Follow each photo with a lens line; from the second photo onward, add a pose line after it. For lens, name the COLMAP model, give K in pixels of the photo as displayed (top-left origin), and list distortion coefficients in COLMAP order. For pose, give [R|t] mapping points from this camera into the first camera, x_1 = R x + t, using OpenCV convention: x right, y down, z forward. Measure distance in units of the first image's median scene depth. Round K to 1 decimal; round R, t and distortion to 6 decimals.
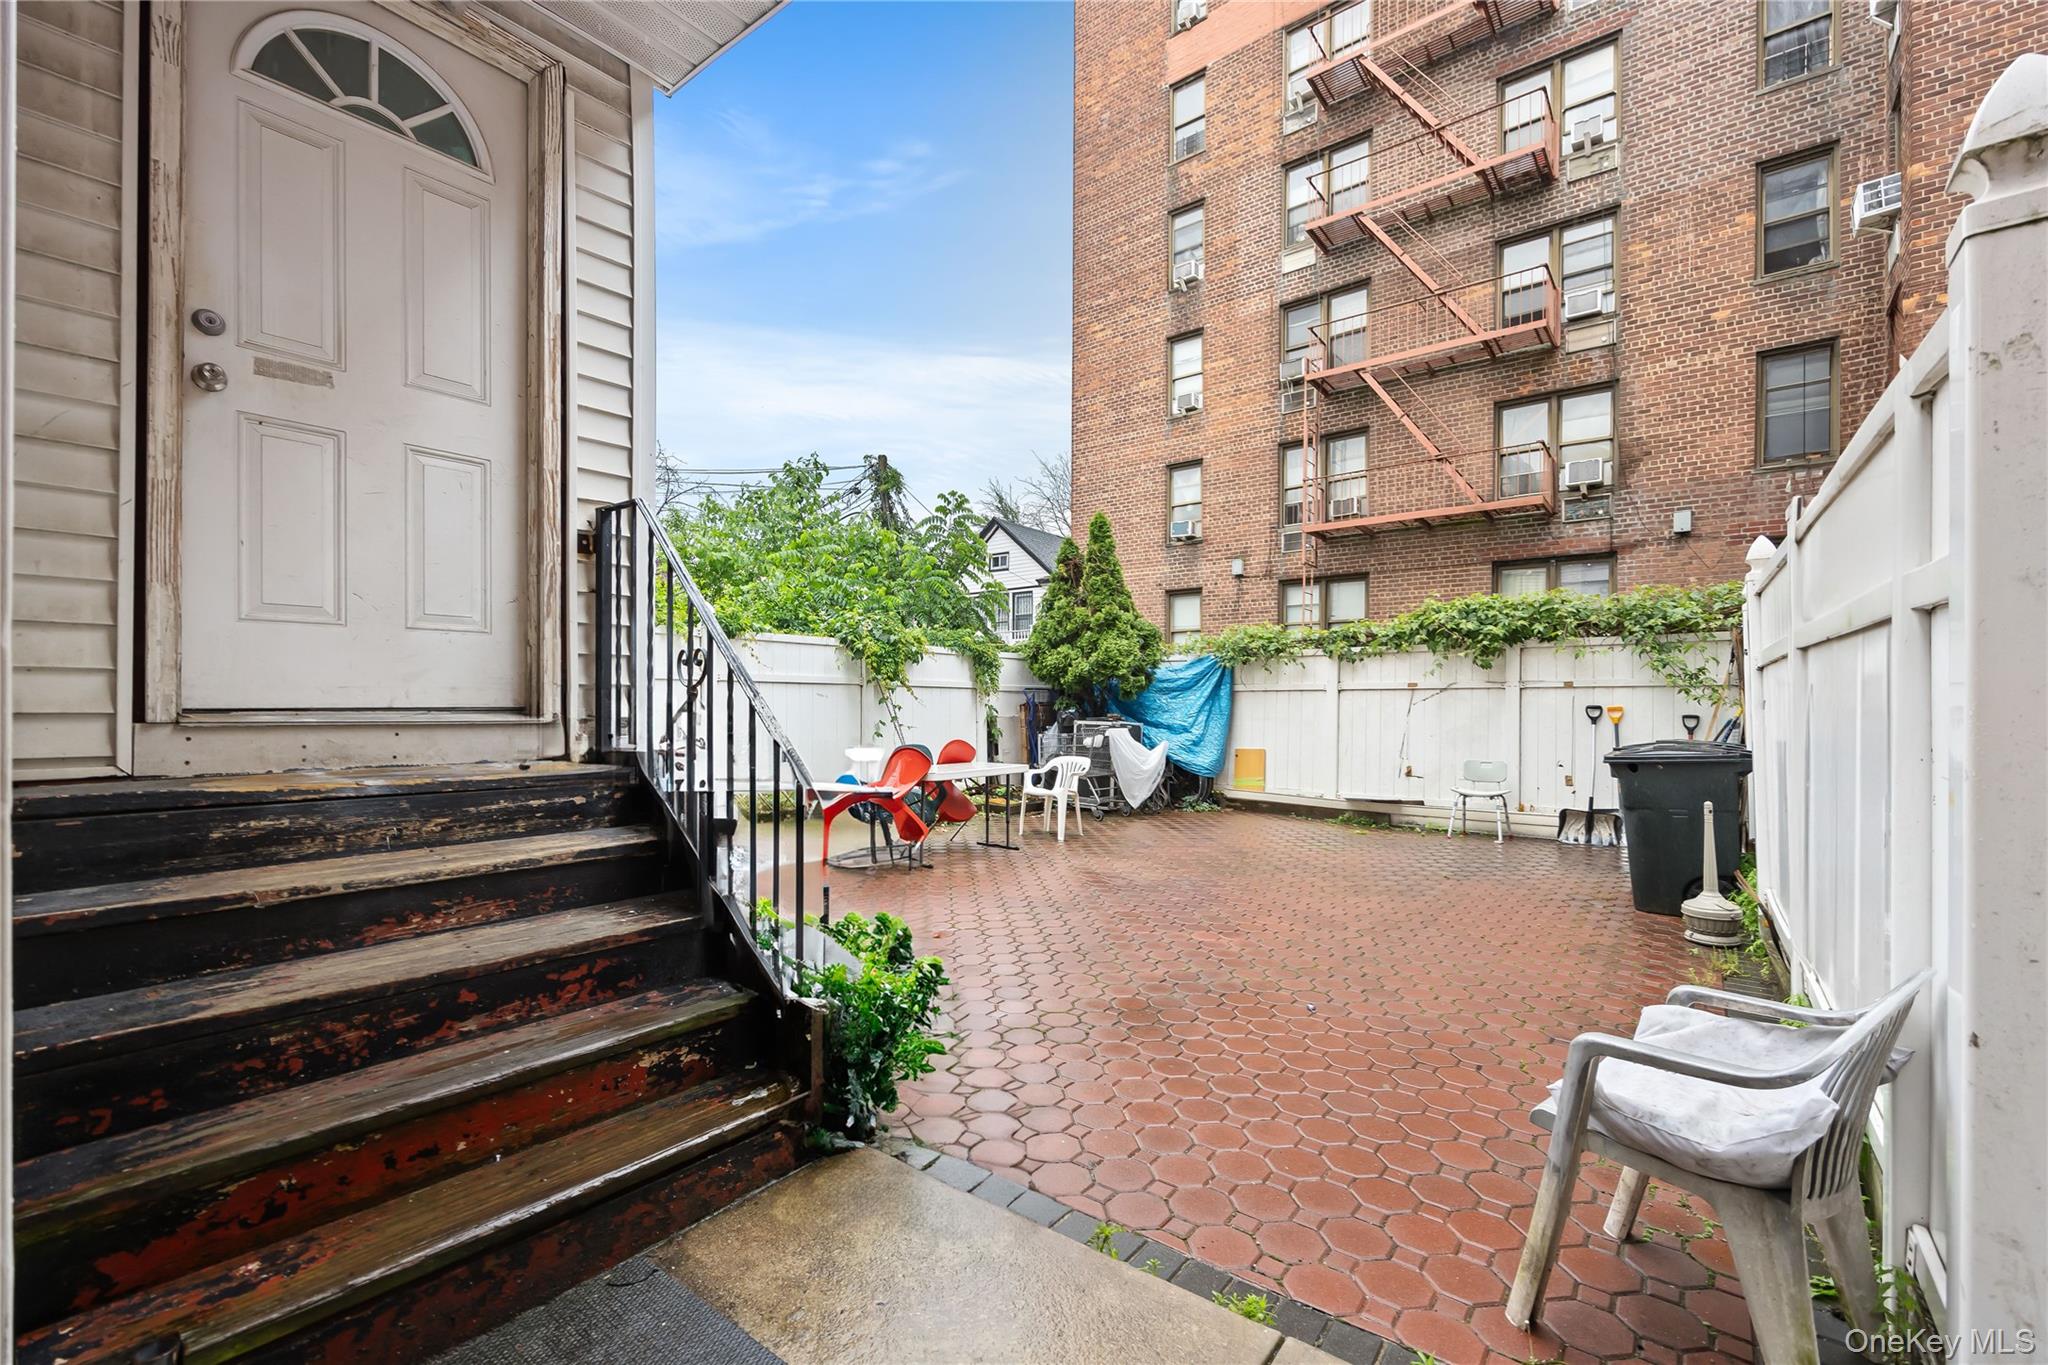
lens RADIAL K [[830.7, 0, 1033.0], [0, 830.7, 696.9], [0, 0, 1]] dist [0.006669, -0.001402]
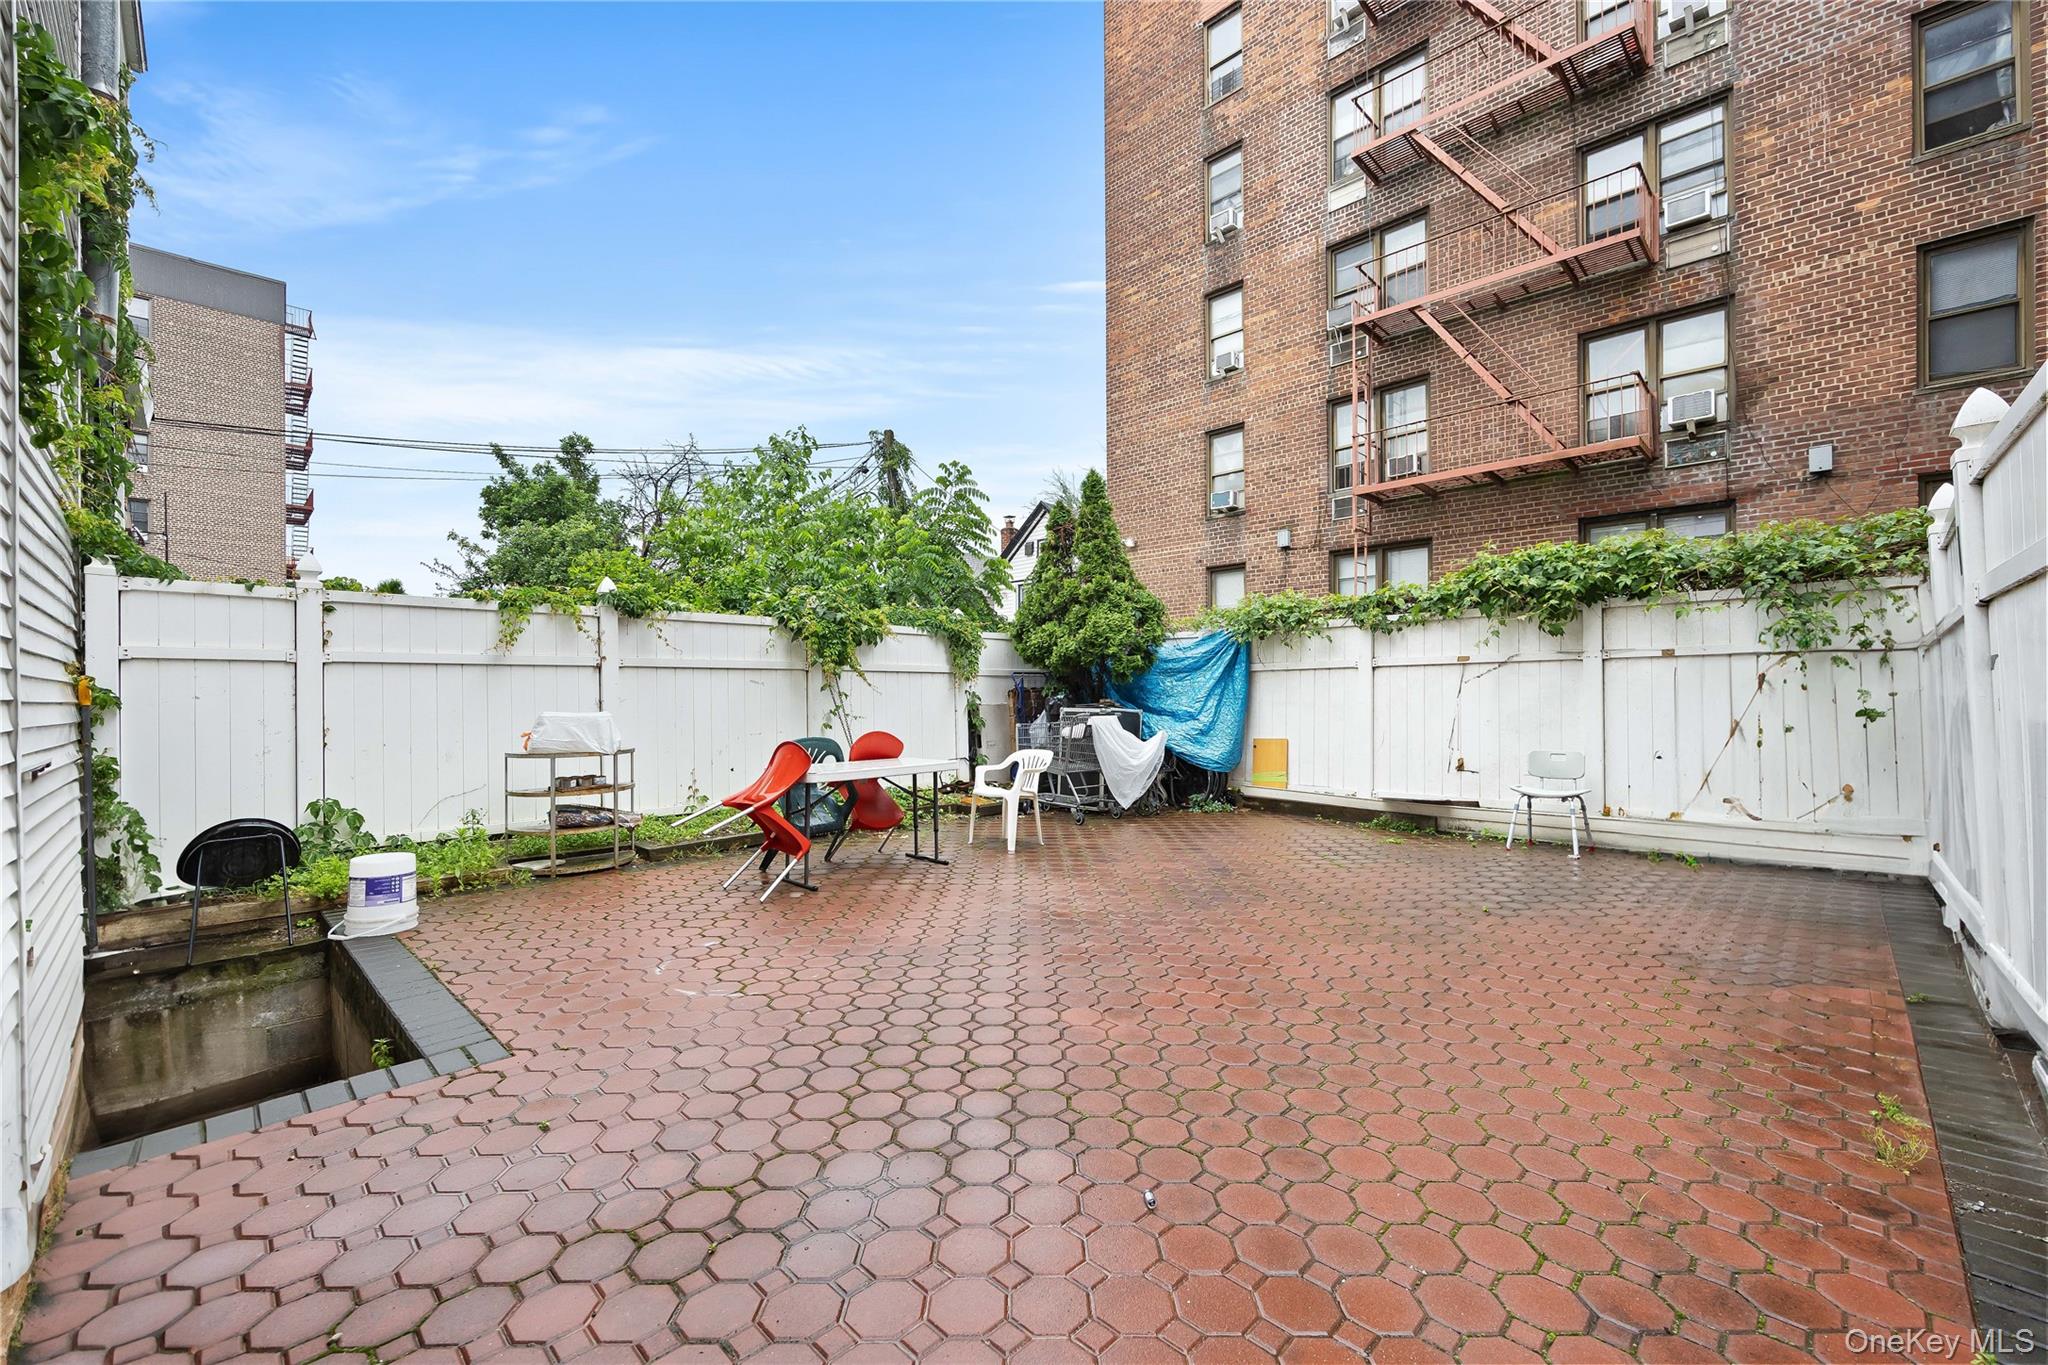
lens RADIAL K [[830.7, 0, 1015.0], [0, 830.7, 684.6], [0, 0, 1]] dist [0.006669, -0.001402]
pose [[0.994409, -0.014758, -0.104563, 0.070475], [0.014398, 0.999888, -0.004198, 0.005463], [0.104613, 0.002669, 0.994509, 0.097245]]
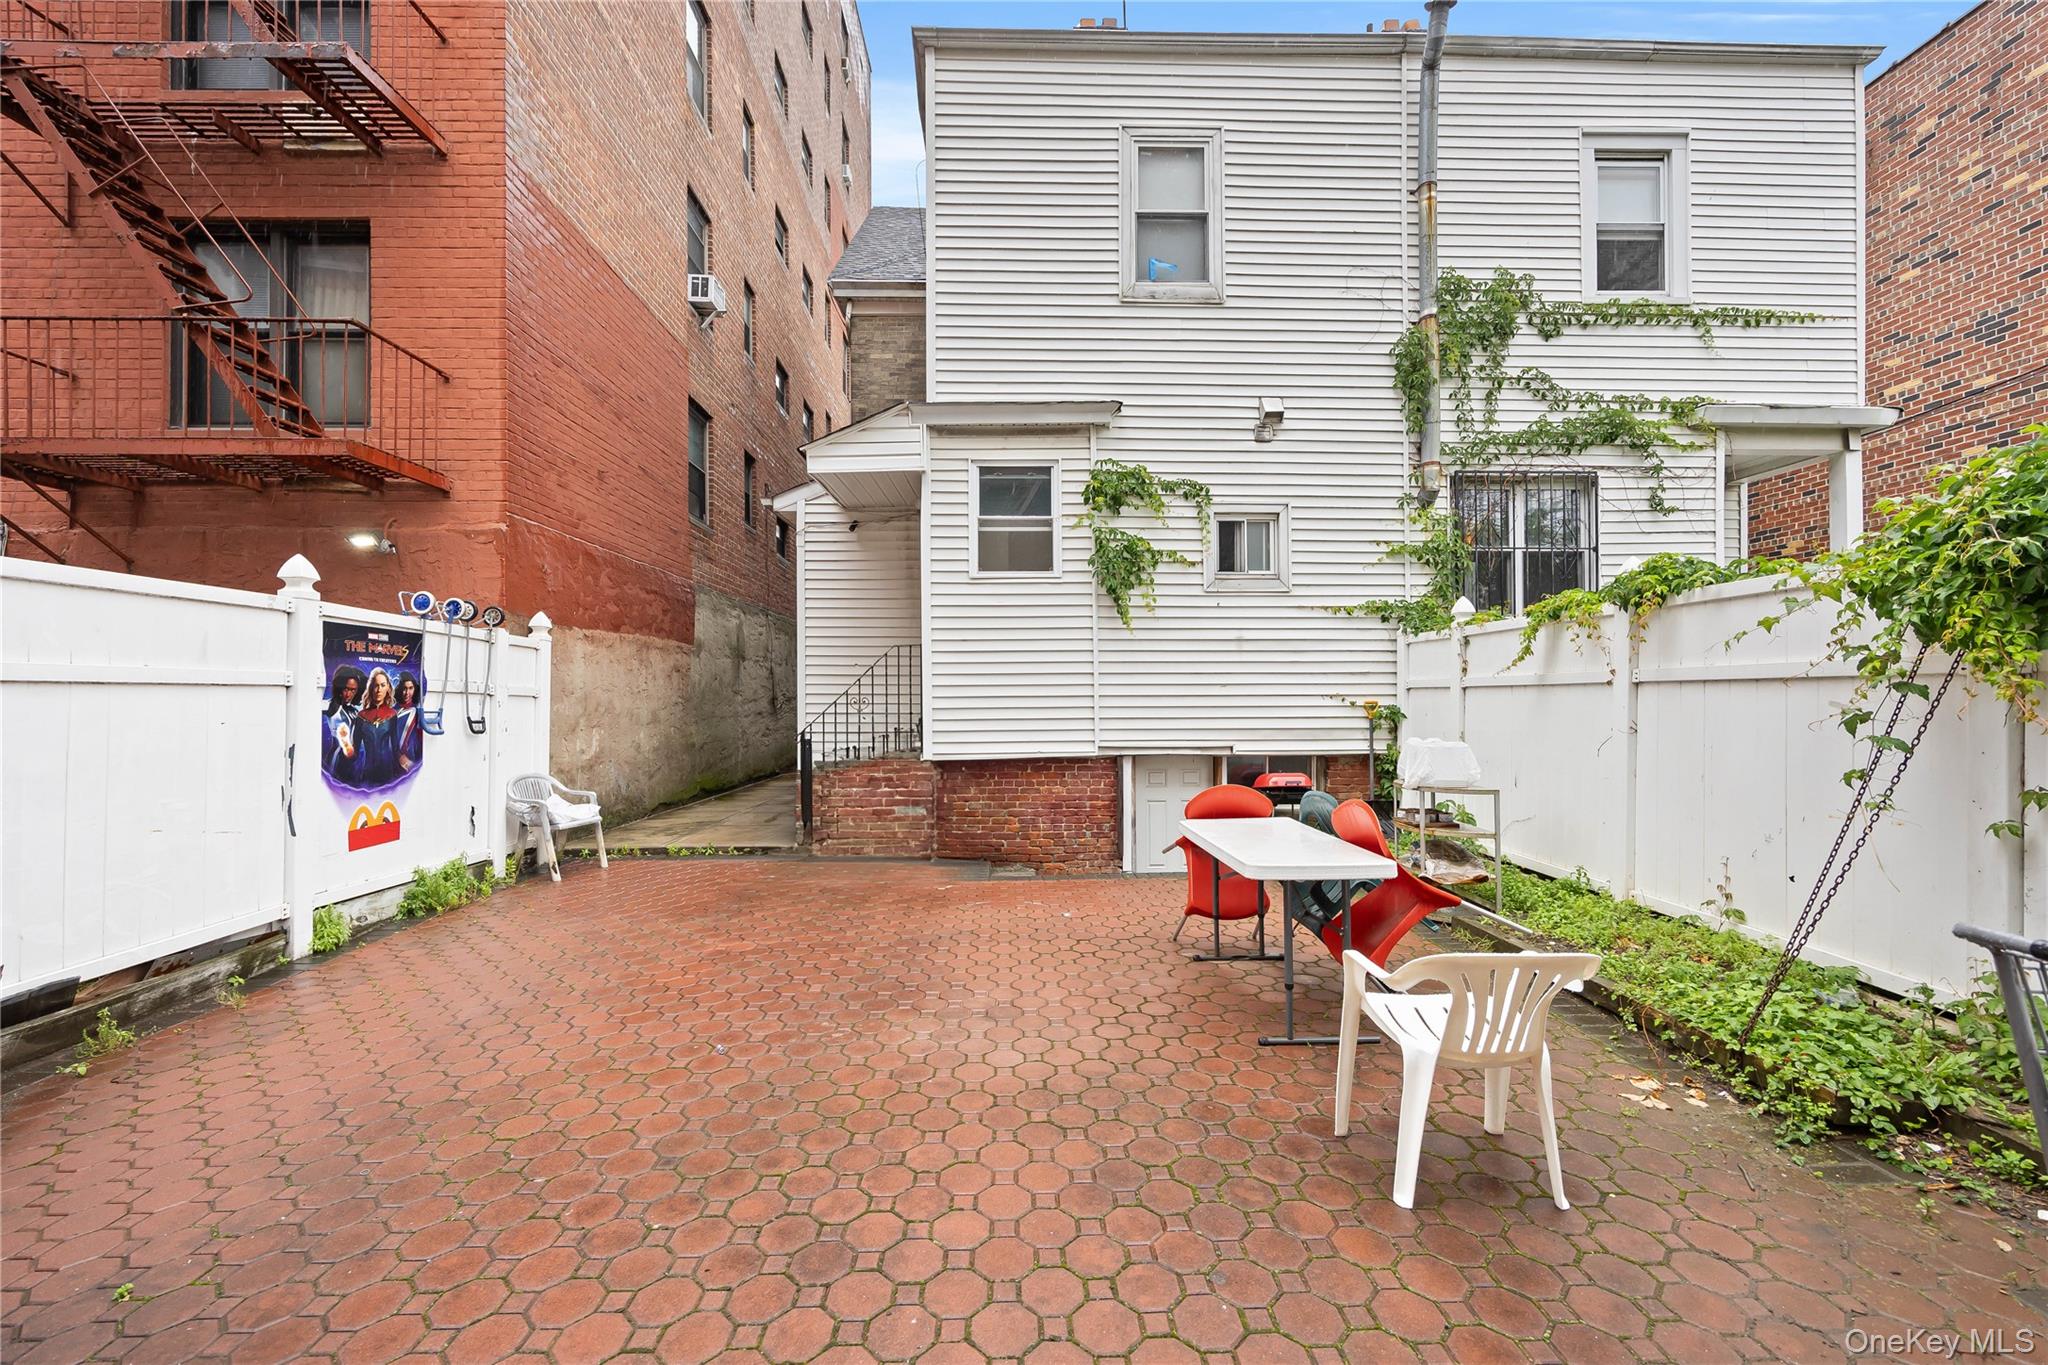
lens RADIAL K [[830.7, 0, 1020.3], [0, 830.7, 693.2], [0, 0, 1]] dist [0.006669, -0.001402]
pose [[-0.764101, -0.010669, -0.645008, 0.187693], [-0.000861, 0.999879, -0.015518, -0.000388], [0.645095, -0.011302, -0.764018, 0.618144]]
